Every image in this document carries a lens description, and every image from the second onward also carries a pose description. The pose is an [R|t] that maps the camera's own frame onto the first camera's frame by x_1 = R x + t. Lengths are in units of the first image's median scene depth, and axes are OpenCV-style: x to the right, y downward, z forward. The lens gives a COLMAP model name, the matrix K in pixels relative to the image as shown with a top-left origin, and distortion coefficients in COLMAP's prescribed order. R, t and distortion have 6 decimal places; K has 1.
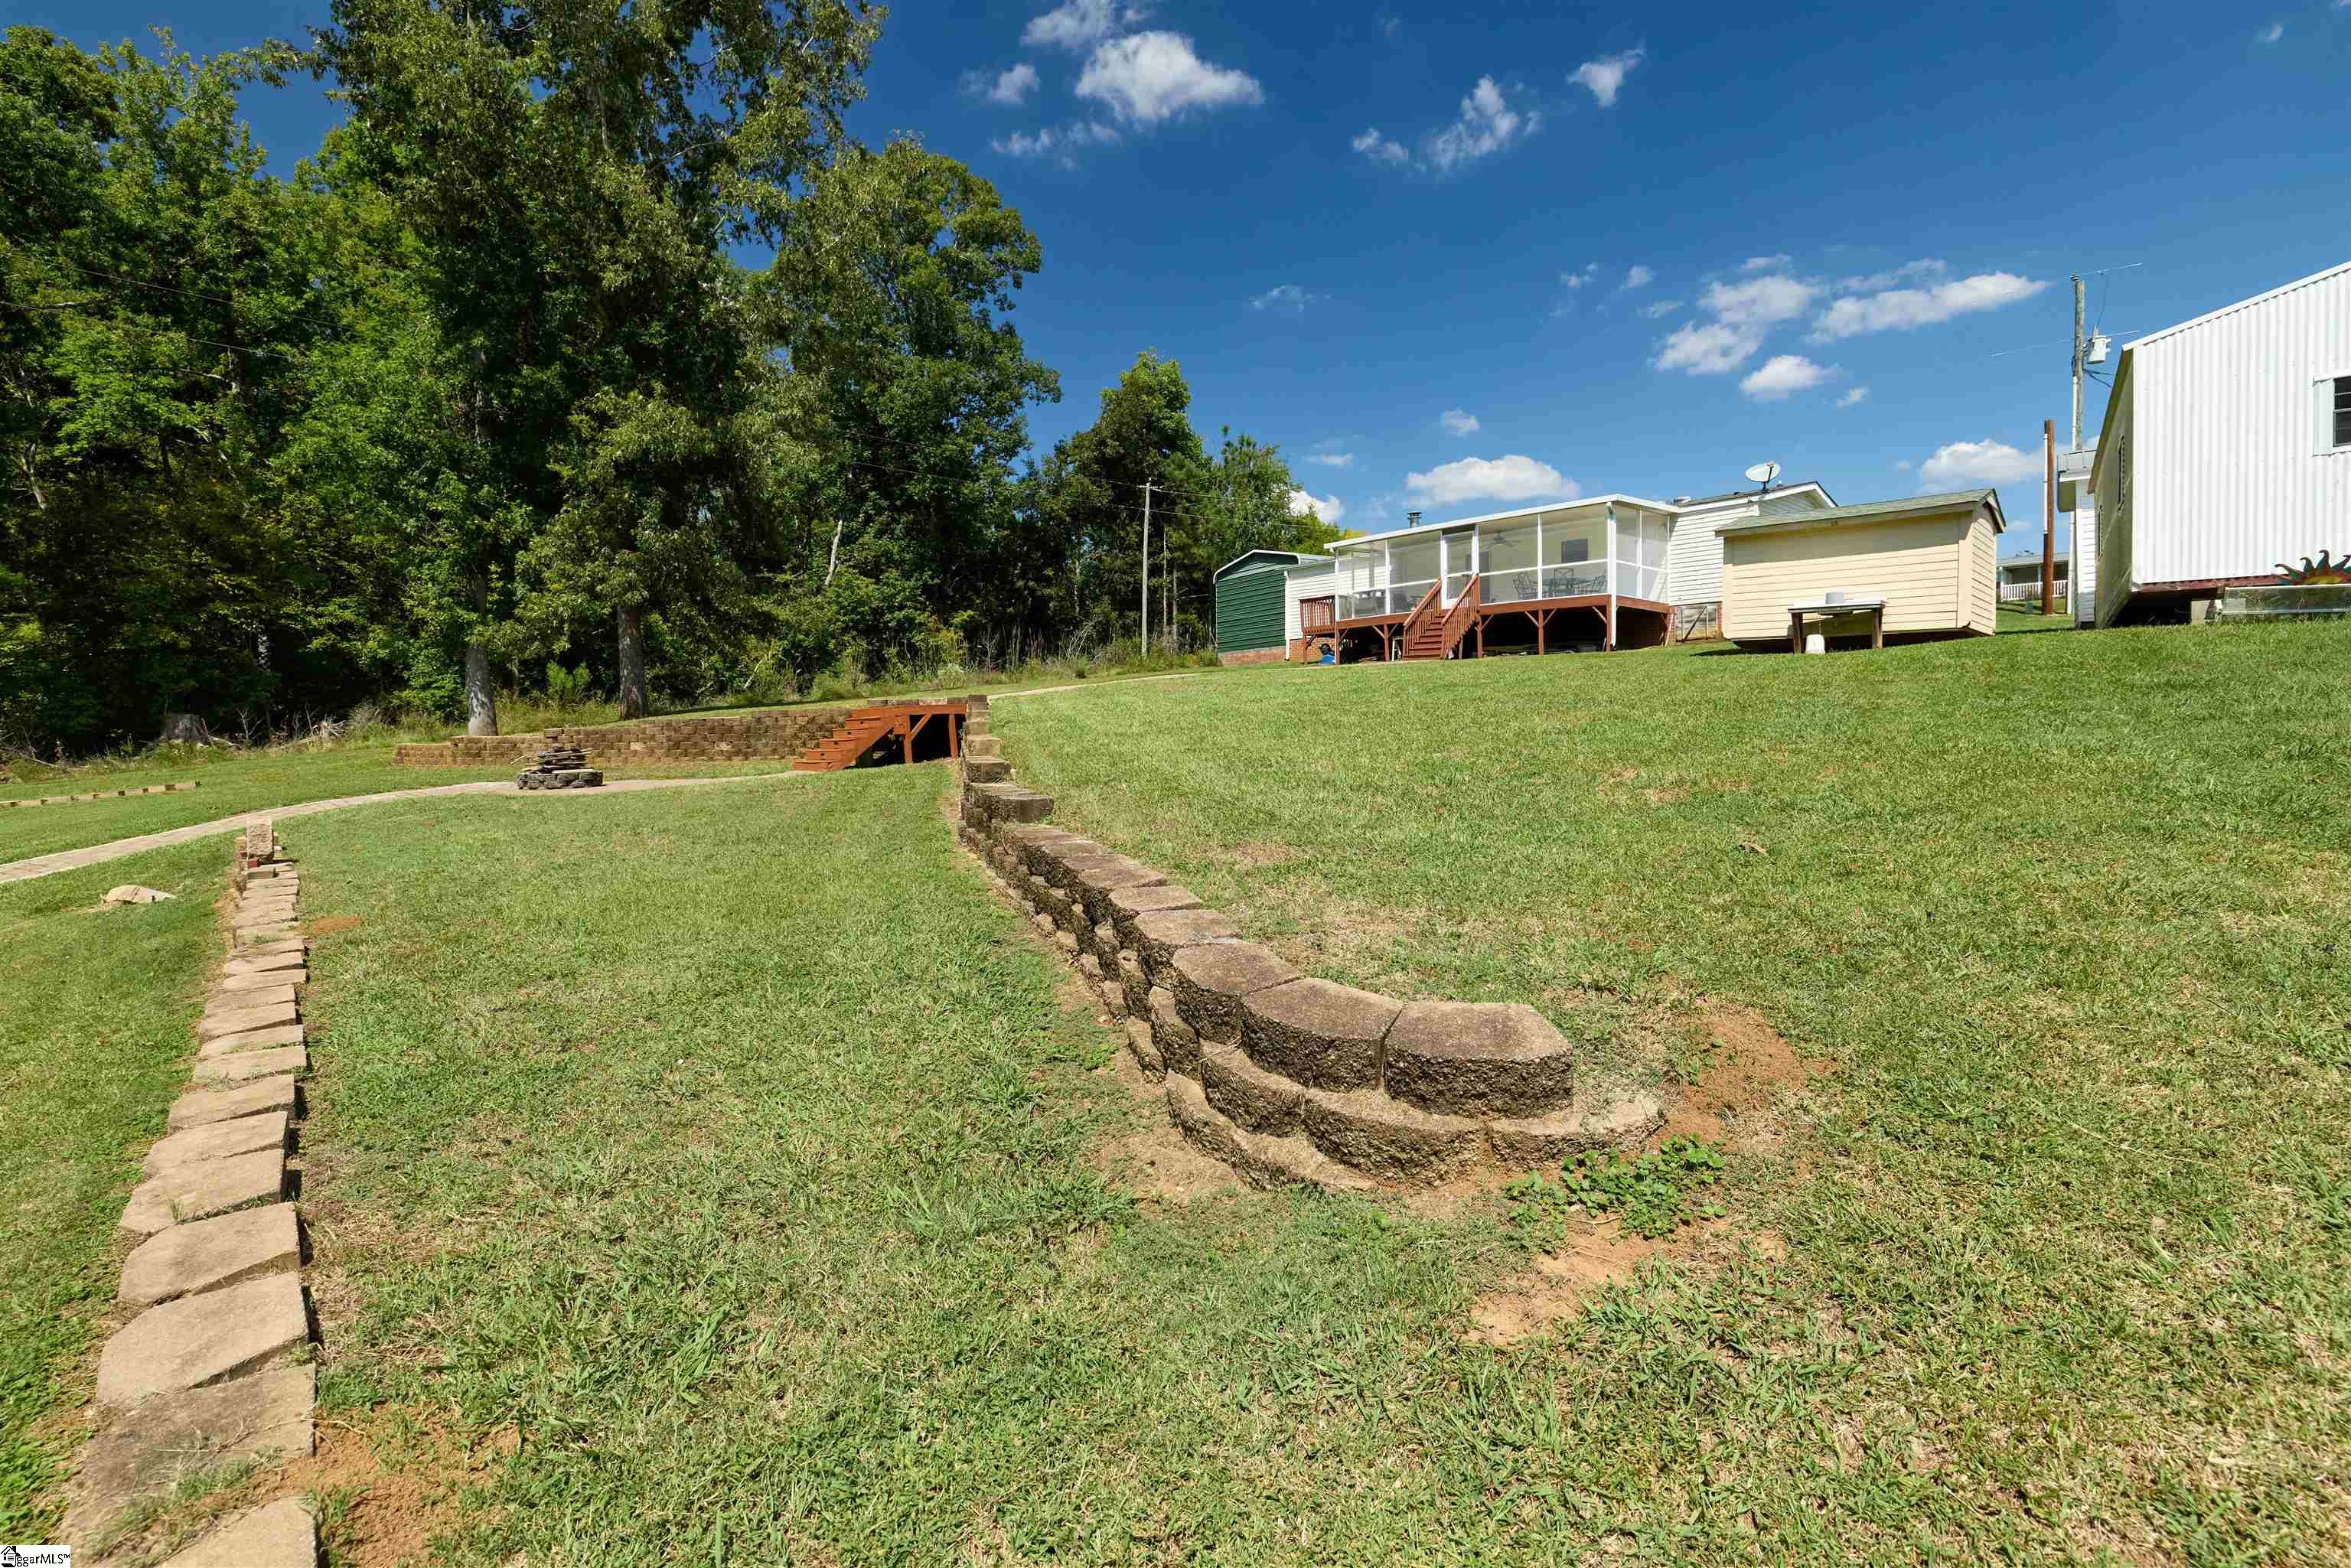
lens RADIAL K [[1055.8, 0, 1162.7], [0, 1055.8, 772.3], [0, 0, 1]] dist [0.004729, -0.000401]
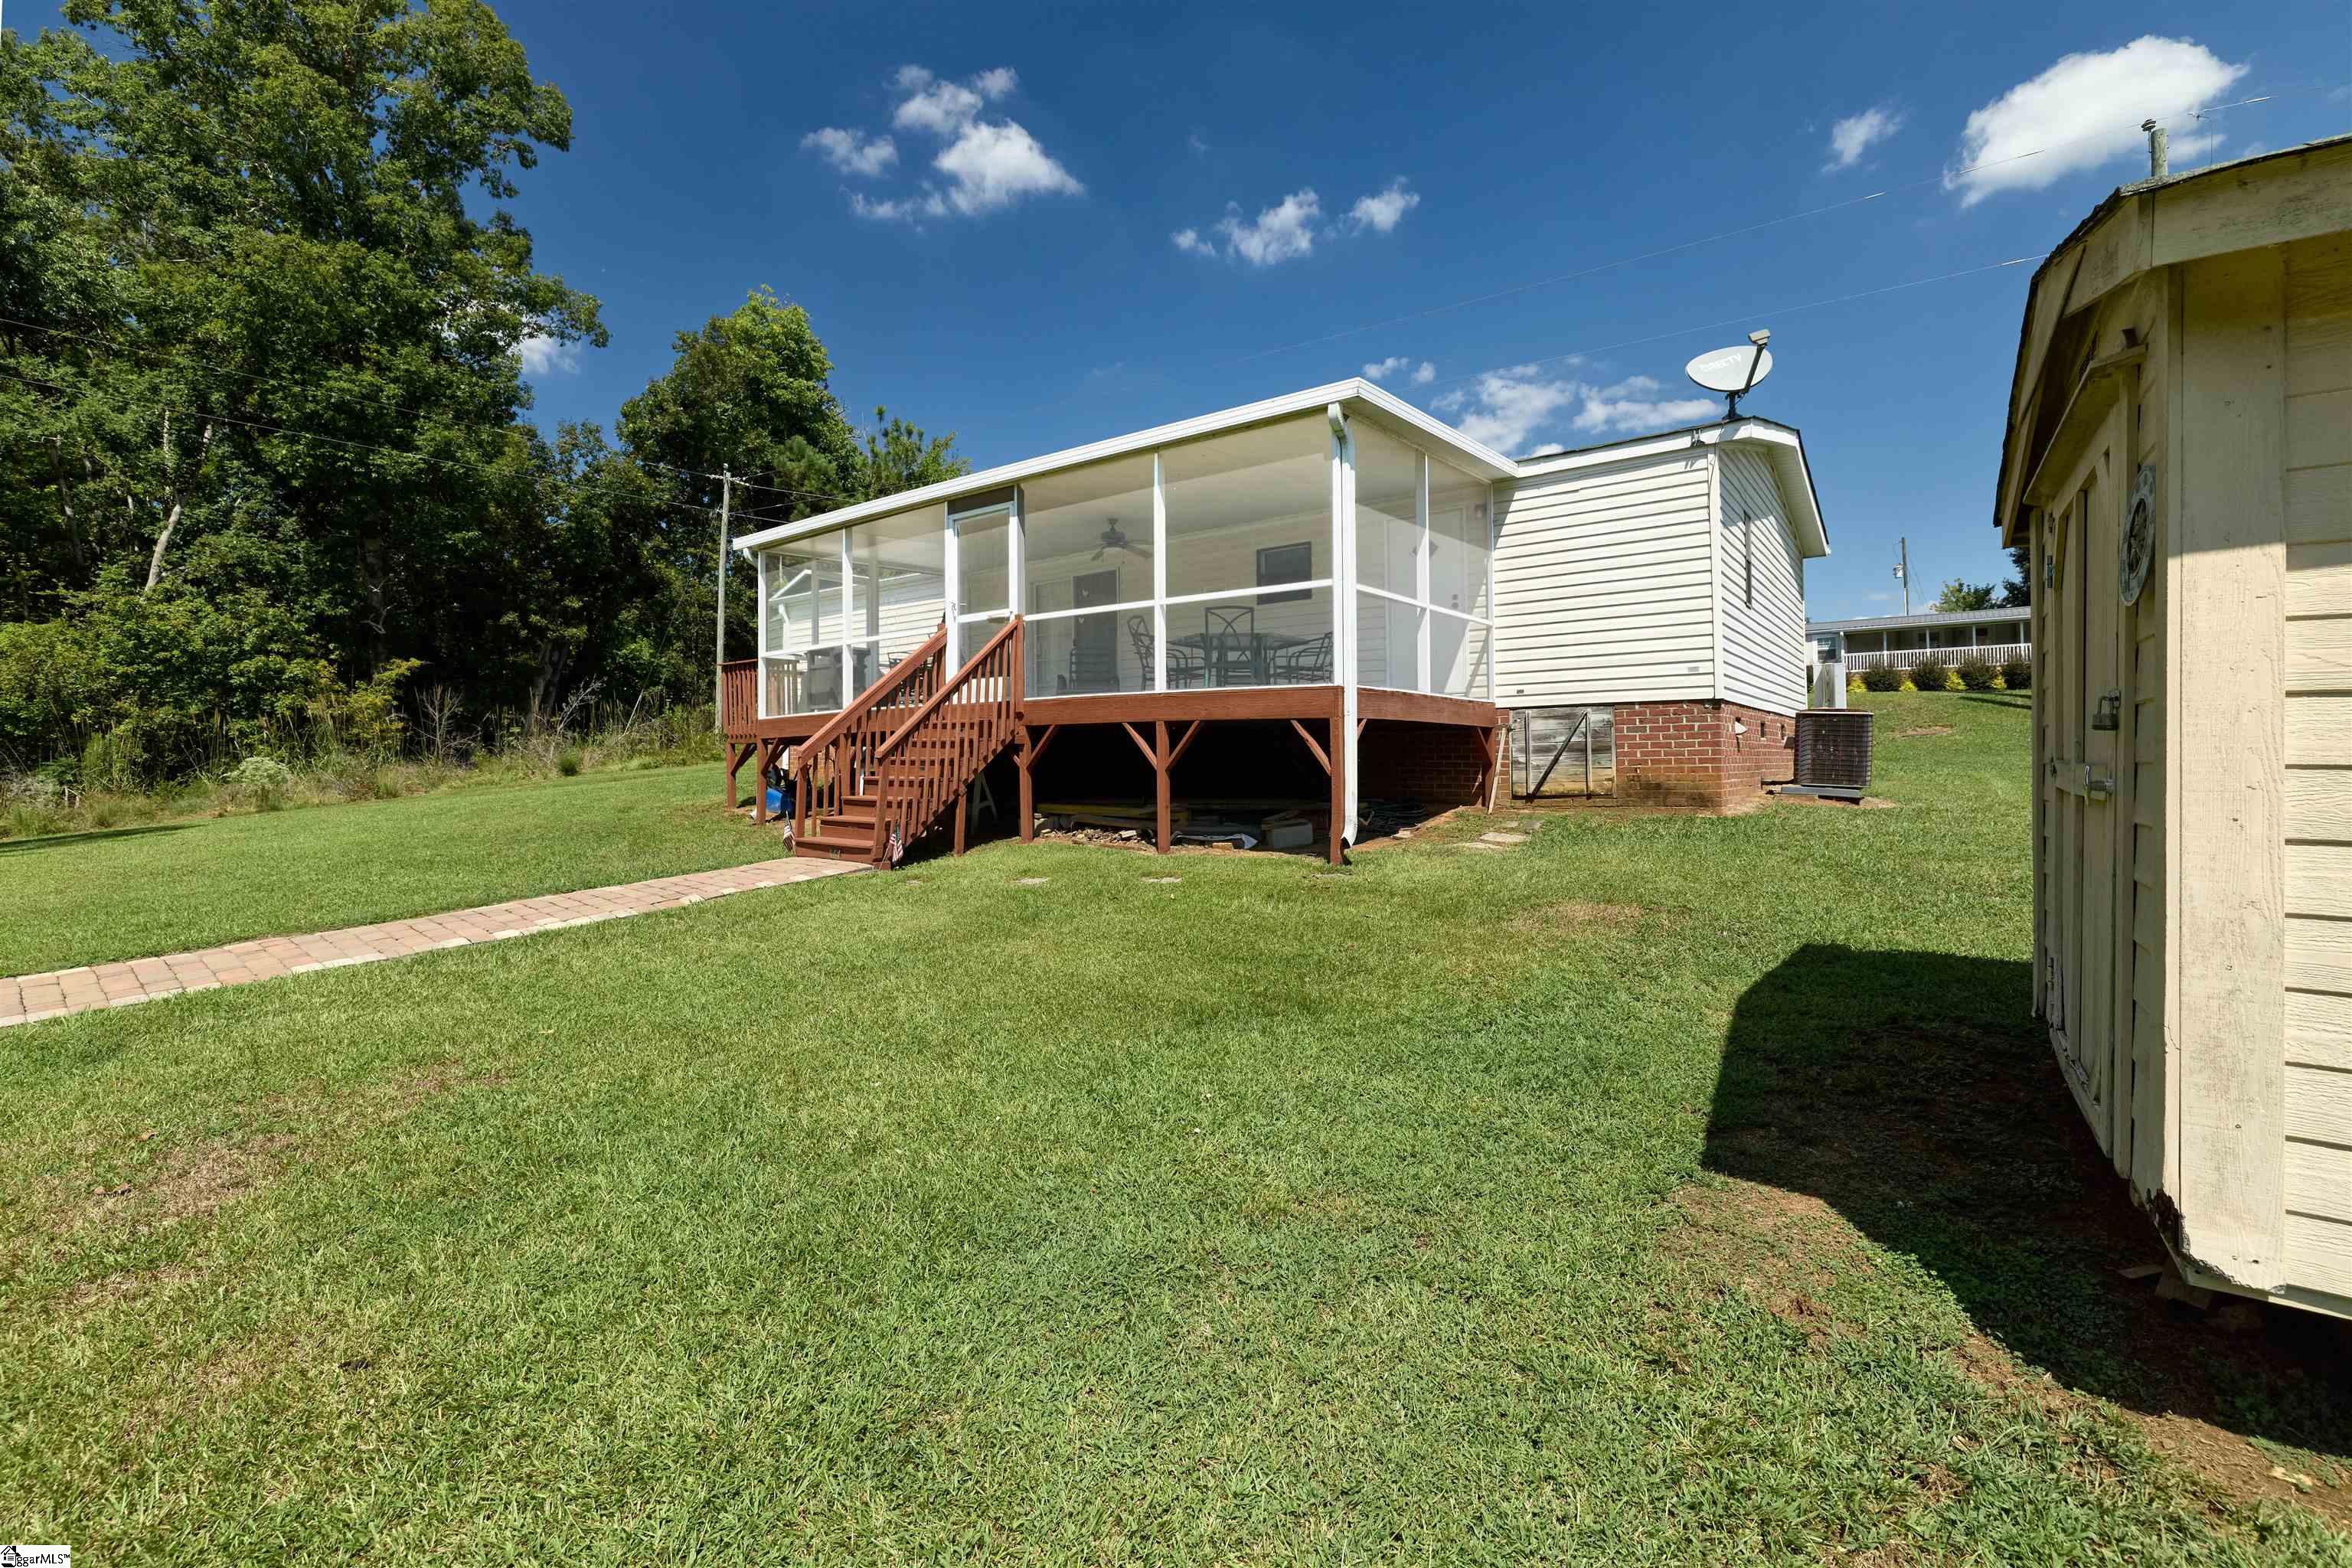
lens RADIAL K [[1033.7, 0, 1171.1], [0, 1033.7, 777.2], [0, 0, 1]] dist [-0.000580, -0.000284]
pose [[0.985427, 0.002740, 0.170075, 0.284790], [0.003296, 0.999375, -0.035203, -0.115596], [-0.170065, 0.035250, 0.984802, 0.622412]]
